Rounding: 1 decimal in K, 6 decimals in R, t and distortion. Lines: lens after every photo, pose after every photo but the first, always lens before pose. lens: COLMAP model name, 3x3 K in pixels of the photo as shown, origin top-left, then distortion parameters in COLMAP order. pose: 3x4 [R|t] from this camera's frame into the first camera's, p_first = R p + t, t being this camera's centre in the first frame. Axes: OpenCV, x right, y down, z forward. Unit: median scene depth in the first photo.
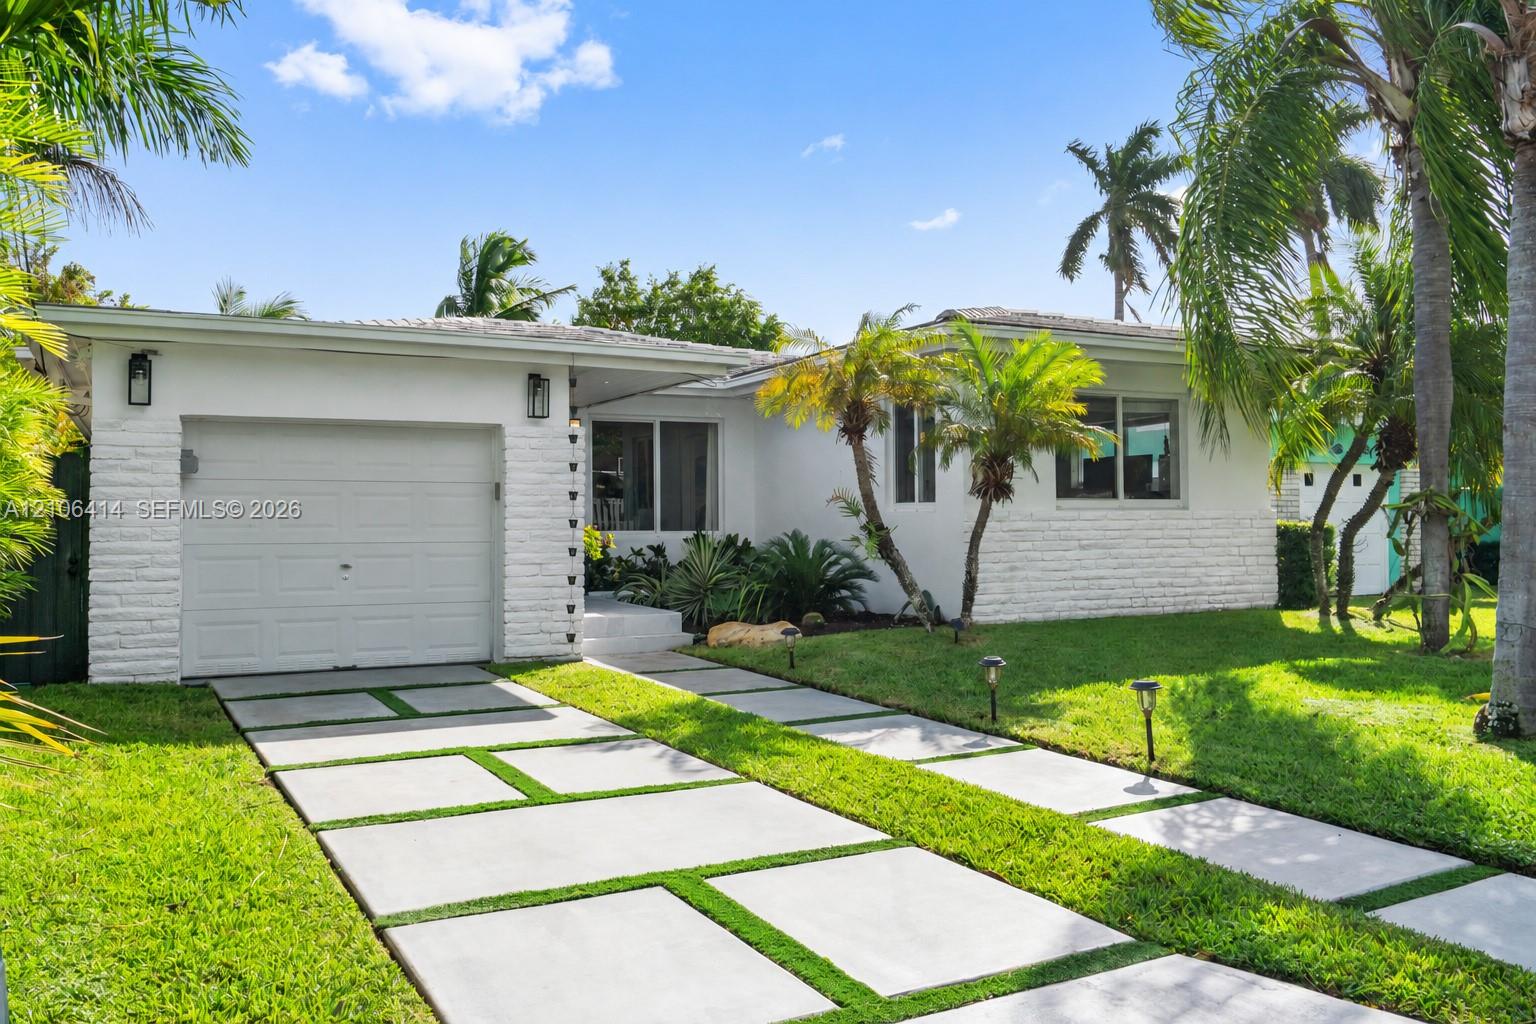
lens RADIAL K [[862.9, 0, 768.3], [0, 862.9, 513.3], [0, 0, 1]] dist [0.002220, -0.000489]
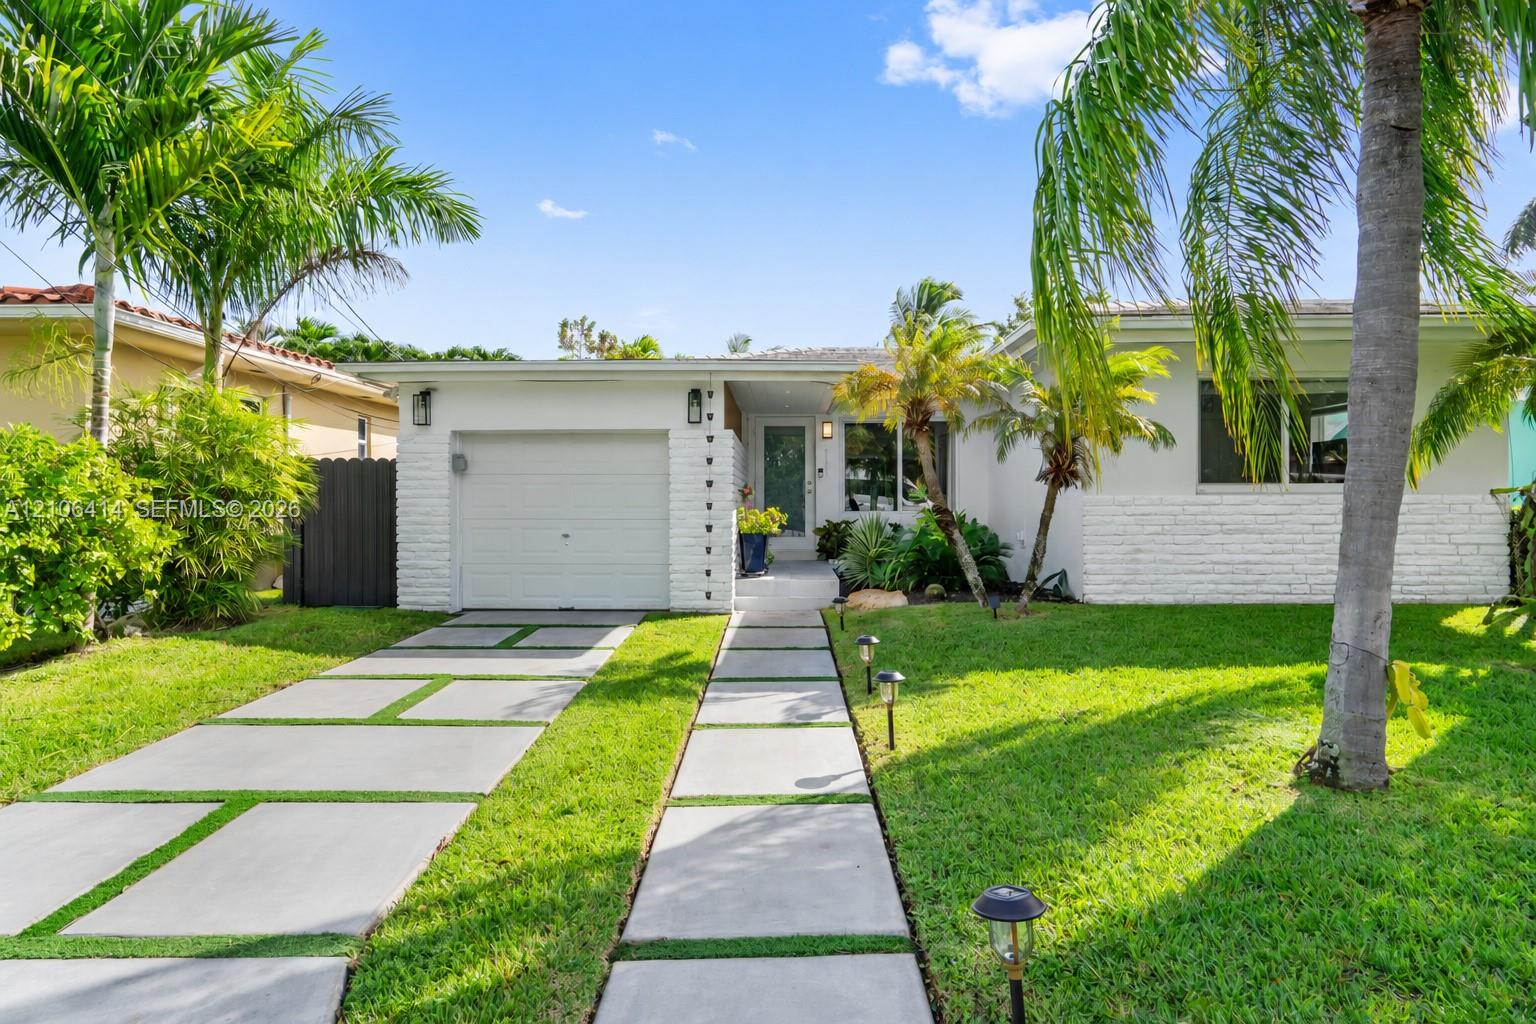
lens RADIAL K [[691.6, 0, 769.0], [0, 691.6, 506.1], [0, 0, 1]] dist [0.001340, 0.000369]
pose [[0.933072, 0.005582, -0.359647, 0.232516], [-0.000699, 0.999906, 0.013706, -0.001759], [0.359690, -0.012538, 0.932988, 0.087331]]
